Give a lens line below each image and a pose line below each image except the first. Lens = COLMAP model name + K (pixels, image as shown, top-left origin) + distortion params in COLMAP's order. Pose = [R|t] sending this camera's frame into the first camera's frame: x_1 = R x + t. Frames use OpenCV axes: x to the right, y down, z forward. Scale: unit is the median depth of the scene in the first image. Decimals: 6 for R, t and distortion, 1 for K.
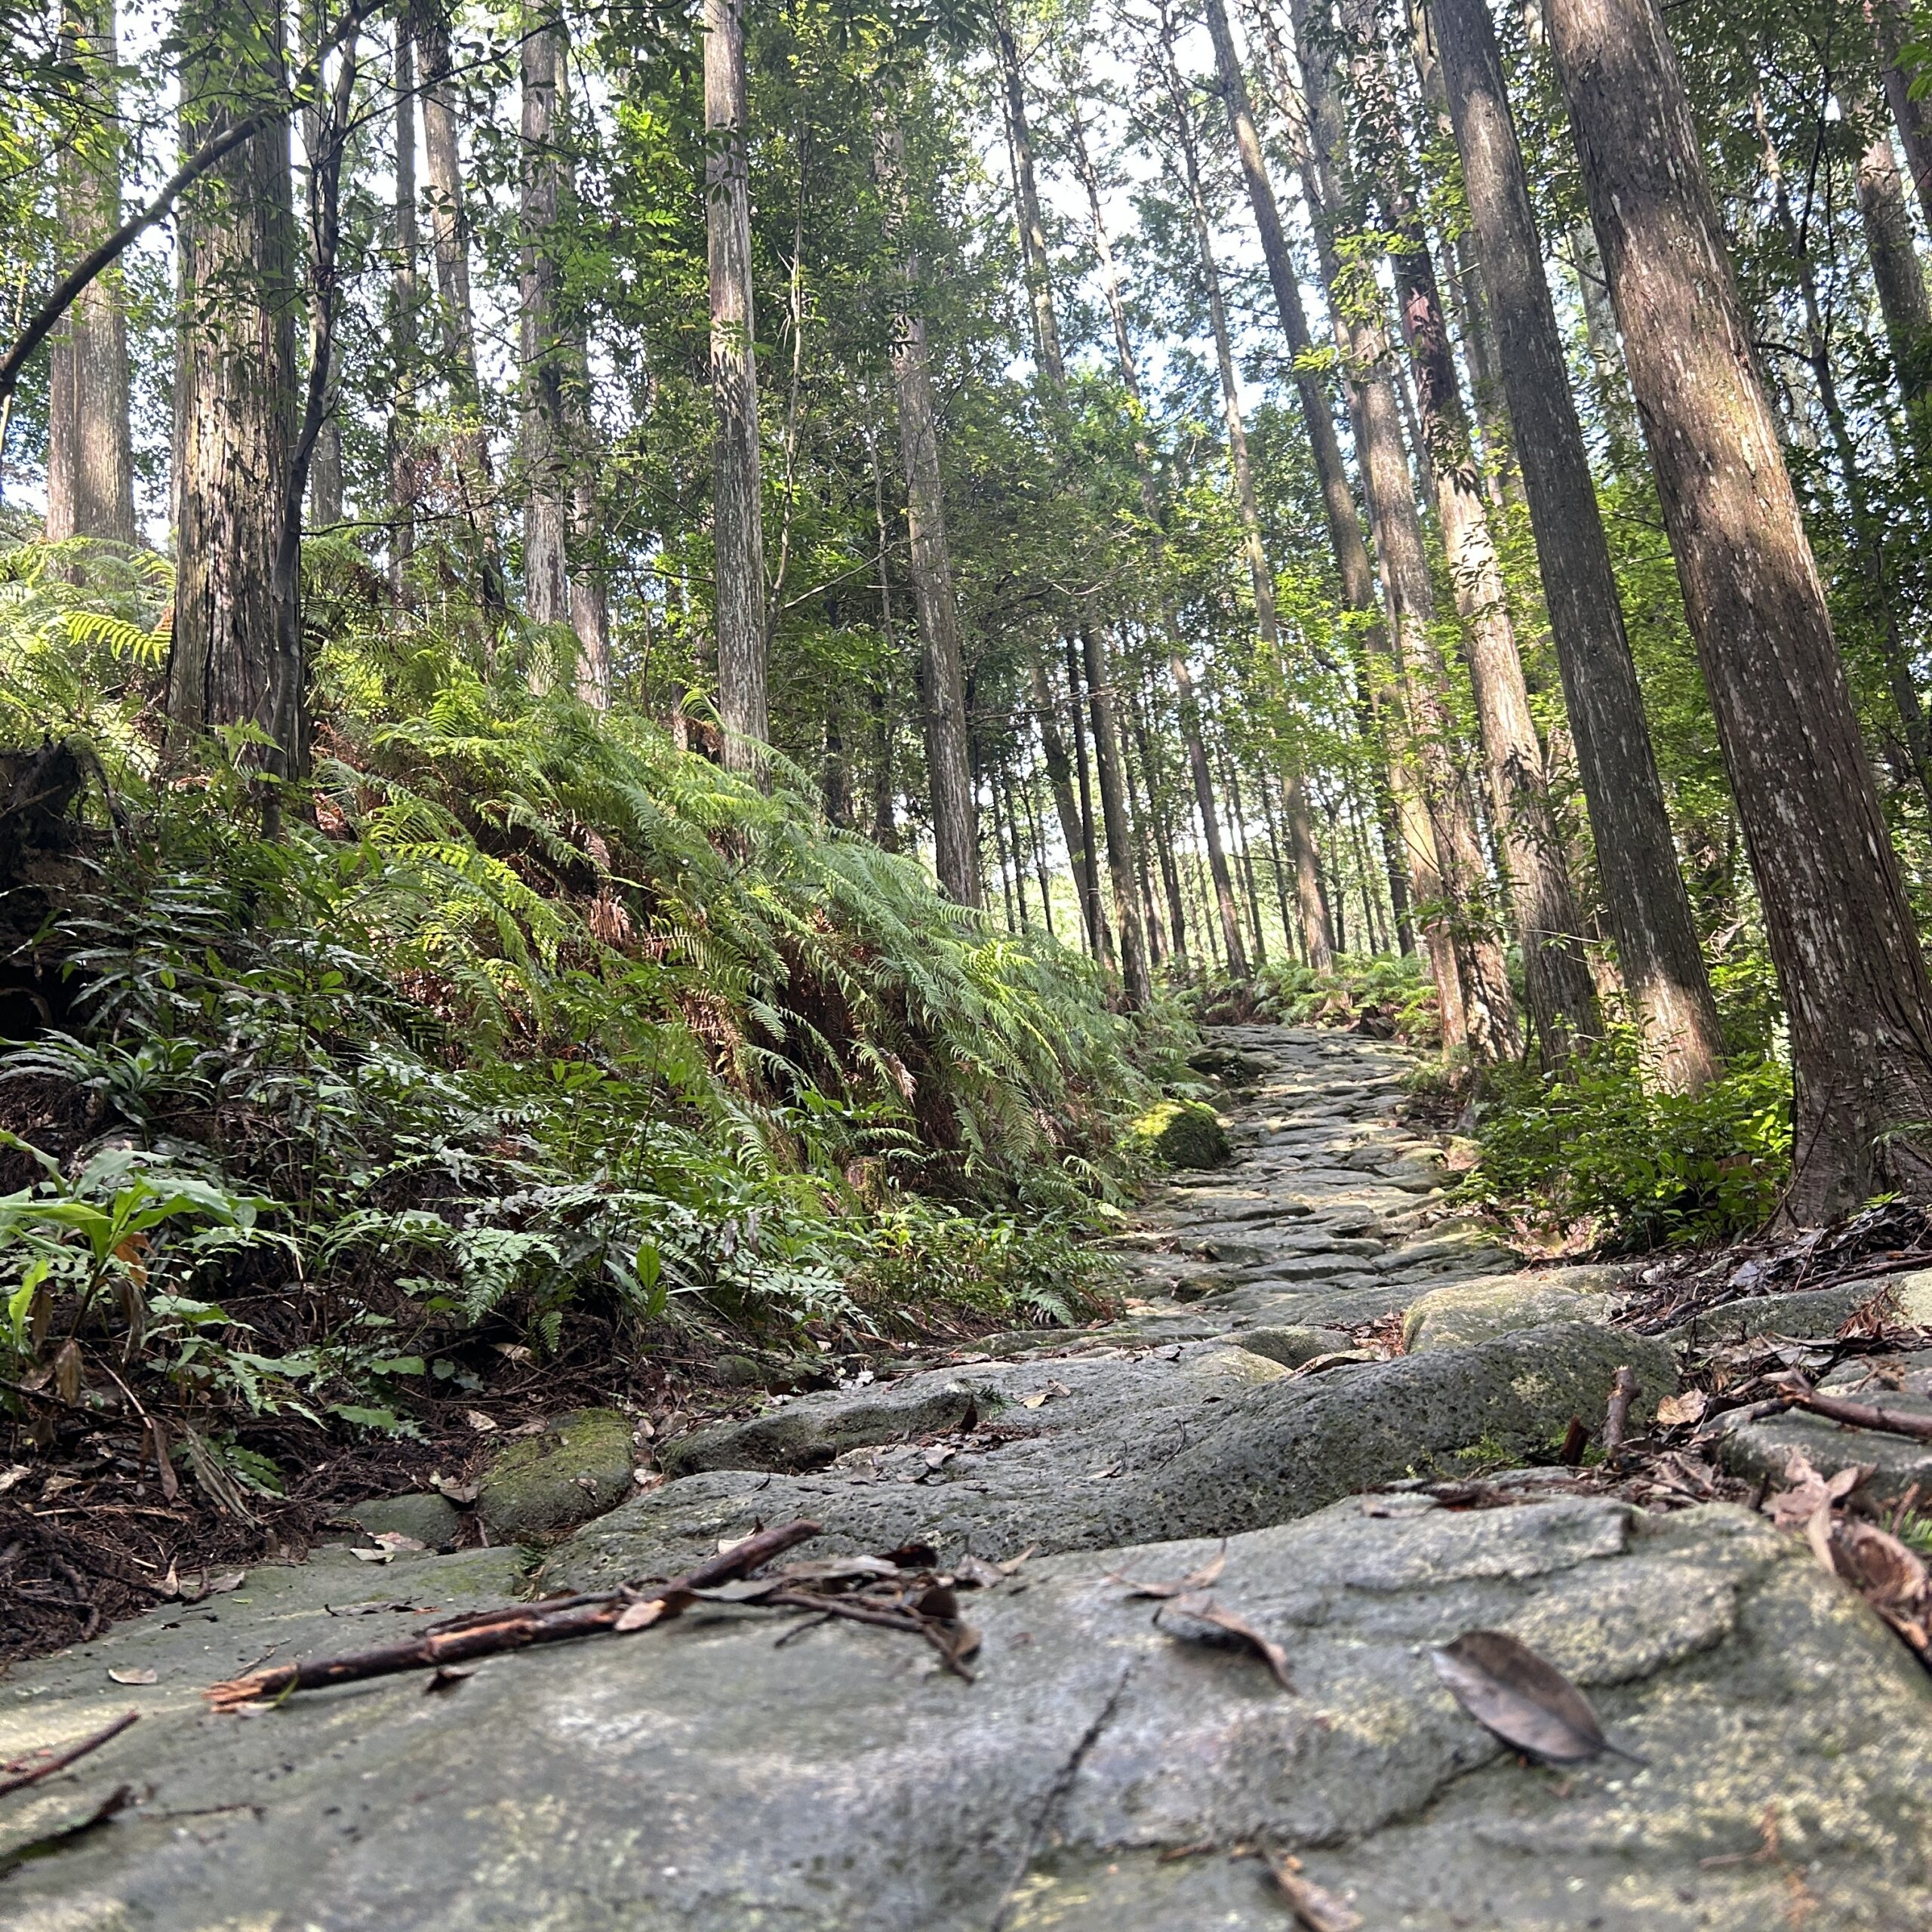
lens RADIAL K [[1852.3, 0, 966.0], [0, 1852.3, 966.0], [0, 0, 1]] dist [-0.000905, -0.014557]
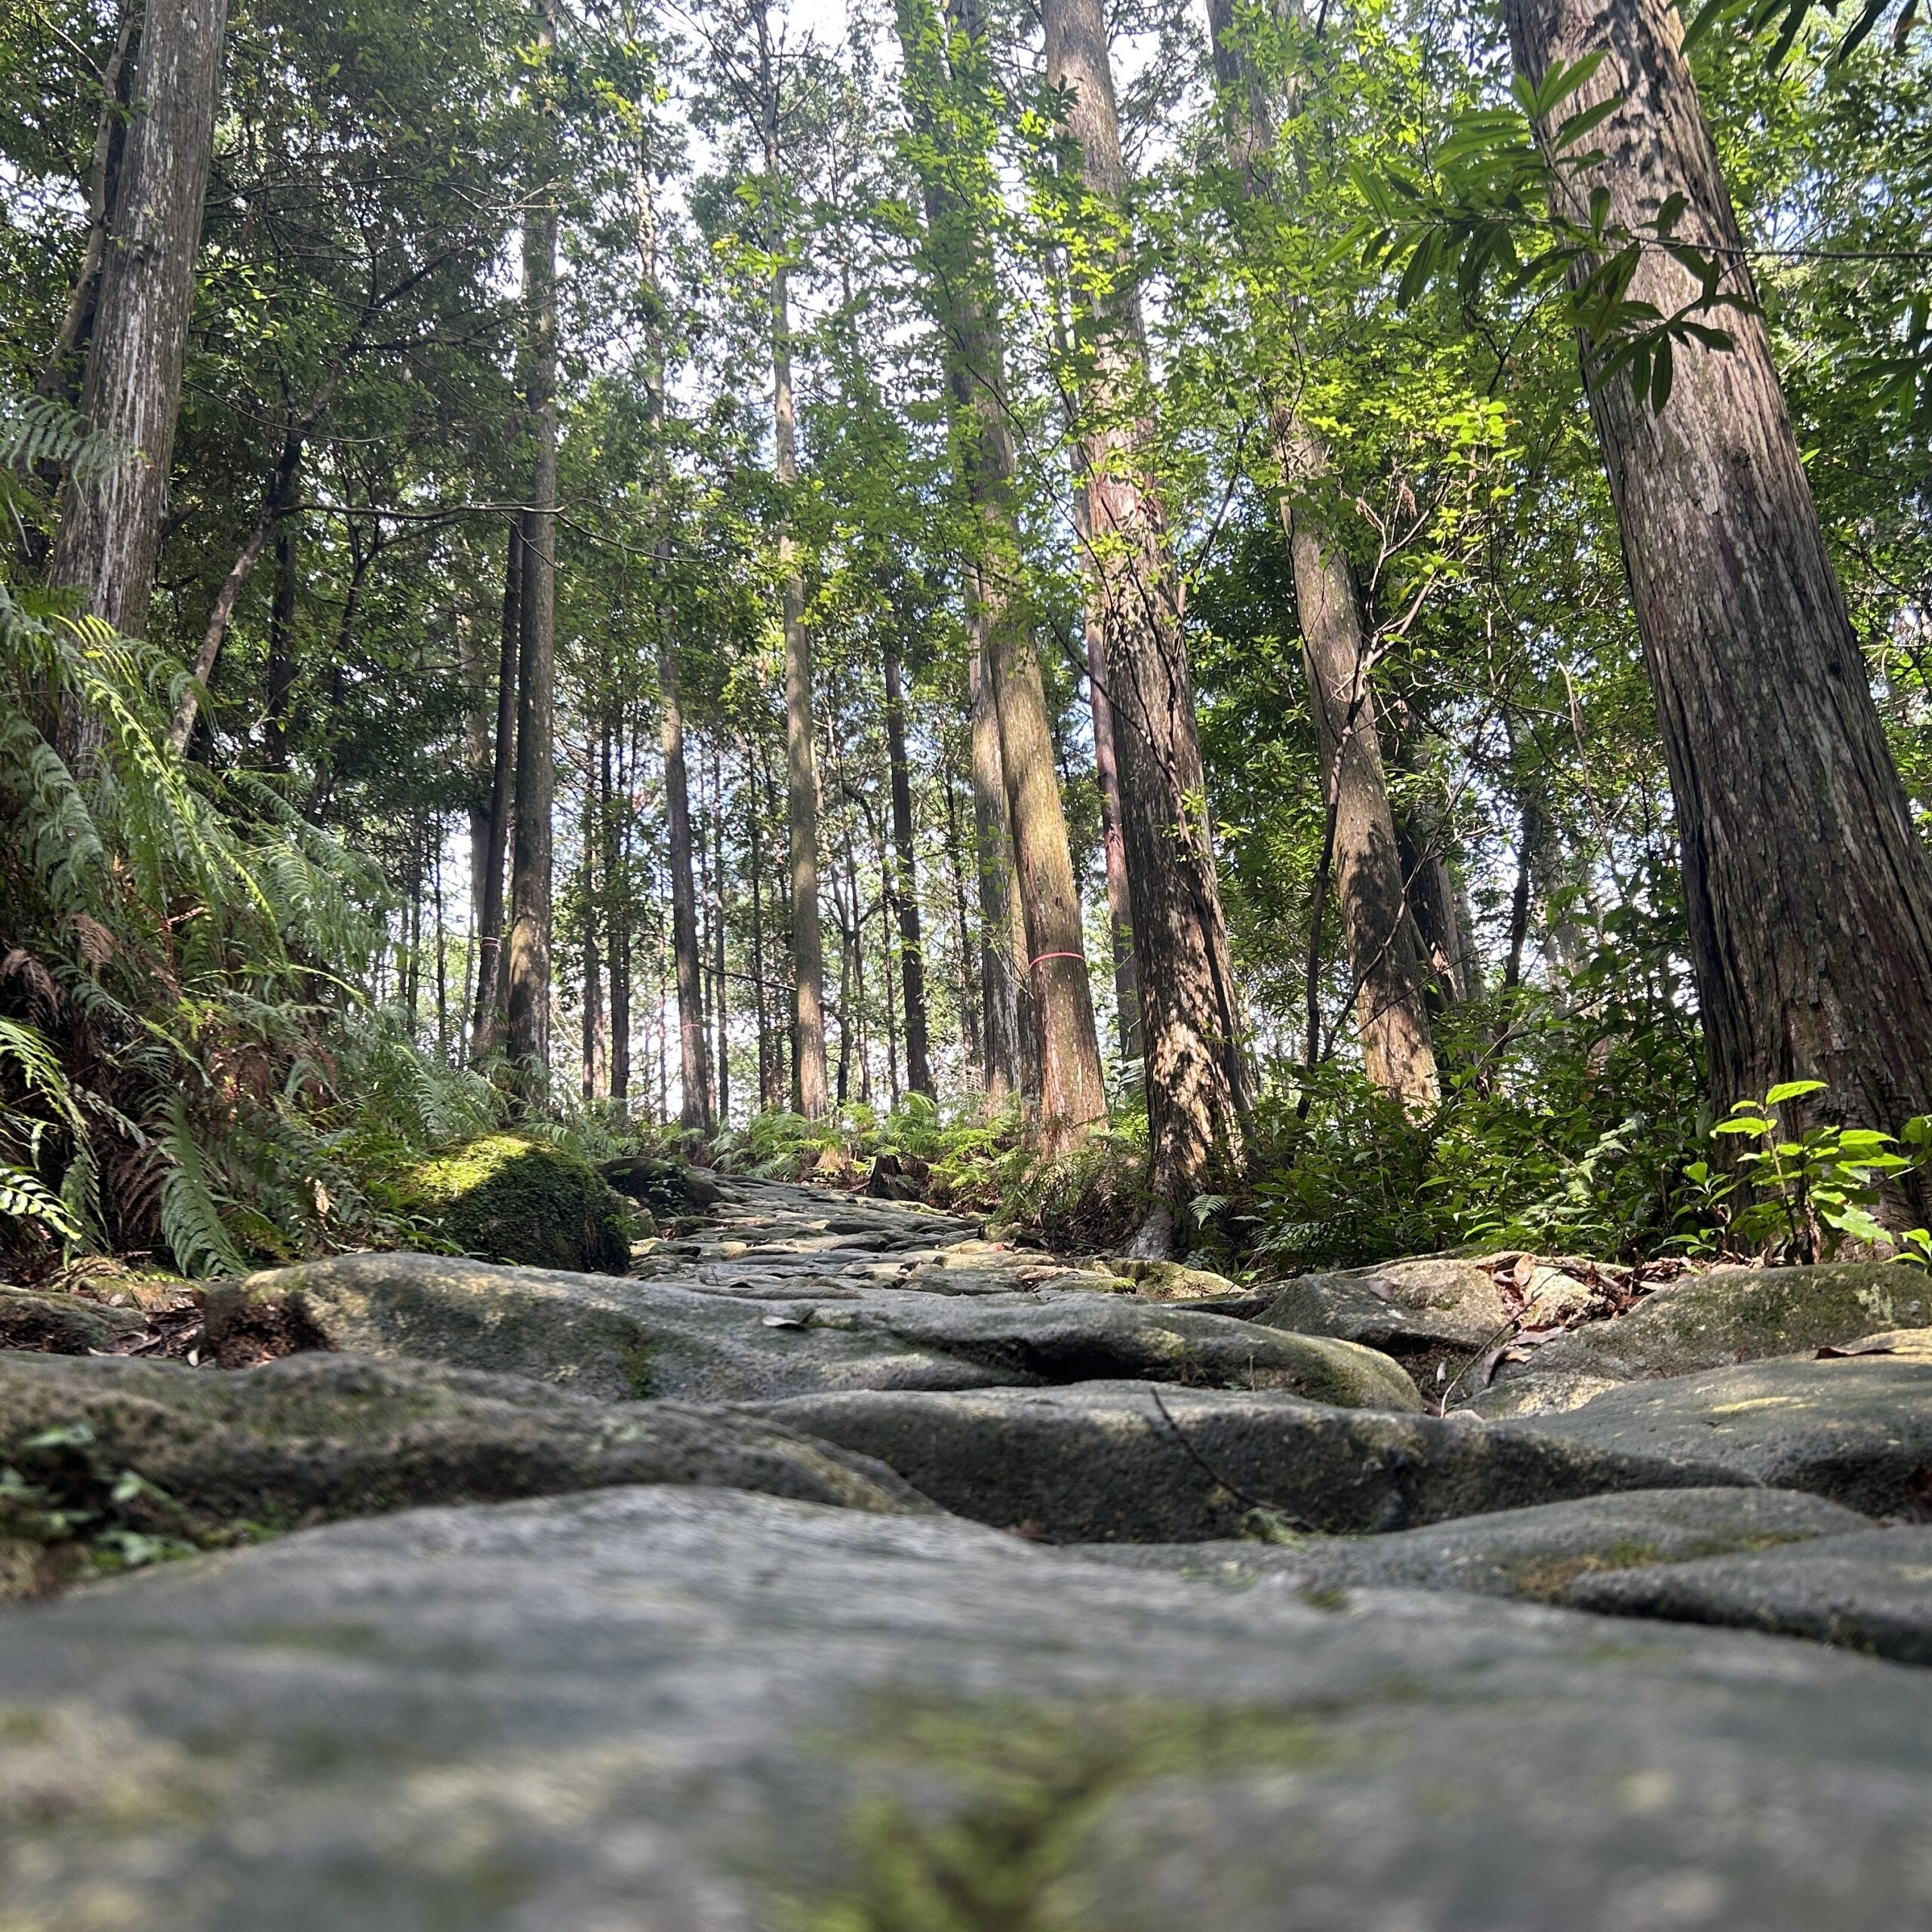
lens RADIAL K [[1852.3, 0, 966.0], [0, 1852.3, 966.0], [0, 0, 1]] dist [-0.000905, -0.014557]
pose [[0.950946, 0.149545, 0.270811, 0.095544], [-0.117398, 0.984362, -0.131337, 0.082454], [-0.286217, 0.093102, 0.953631, 0.597715]]
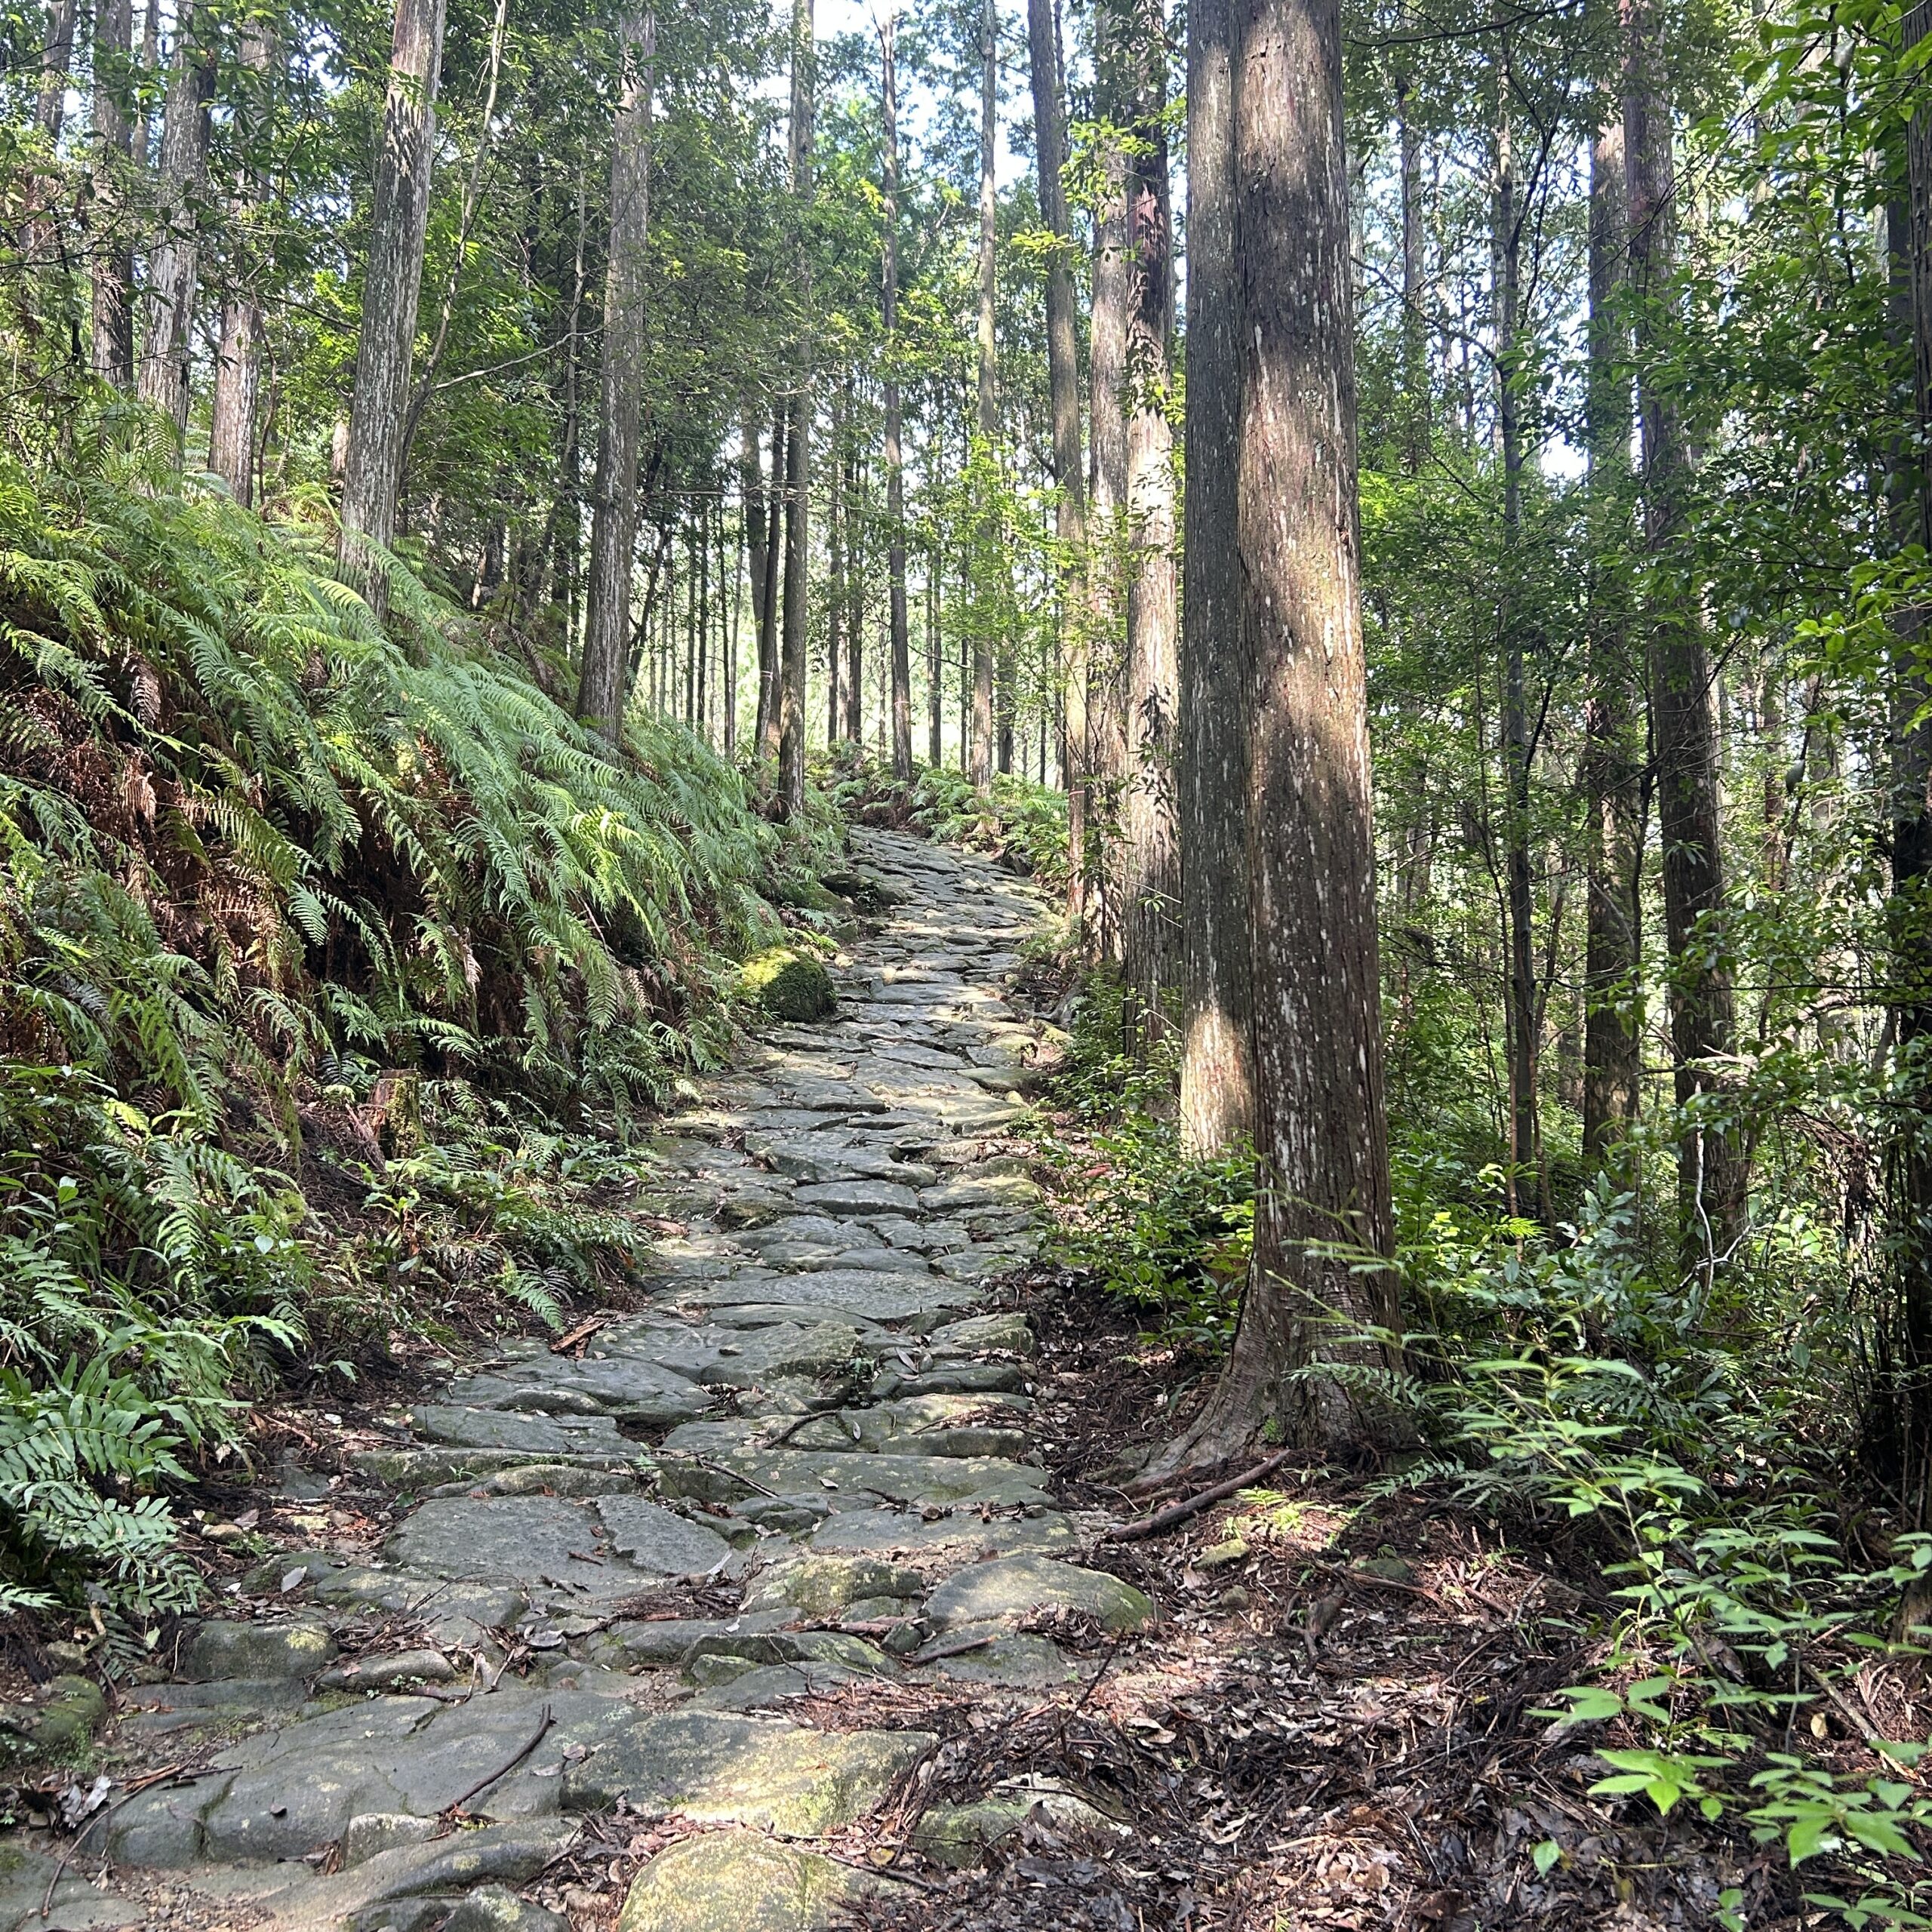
lens RADIAL K [[1838.5, 0, 966.0], [0, 1838.5, 966.0], [0, 0, 1]] dist [0.200890, -0.522959]
pose [[0.971387, 0.139605, 0.192137, 0.015885], [-0.162333, 0.980801, 0.108063, -0.042766], [-0.173362, -0.136161, 0.975400, 0.008932]]
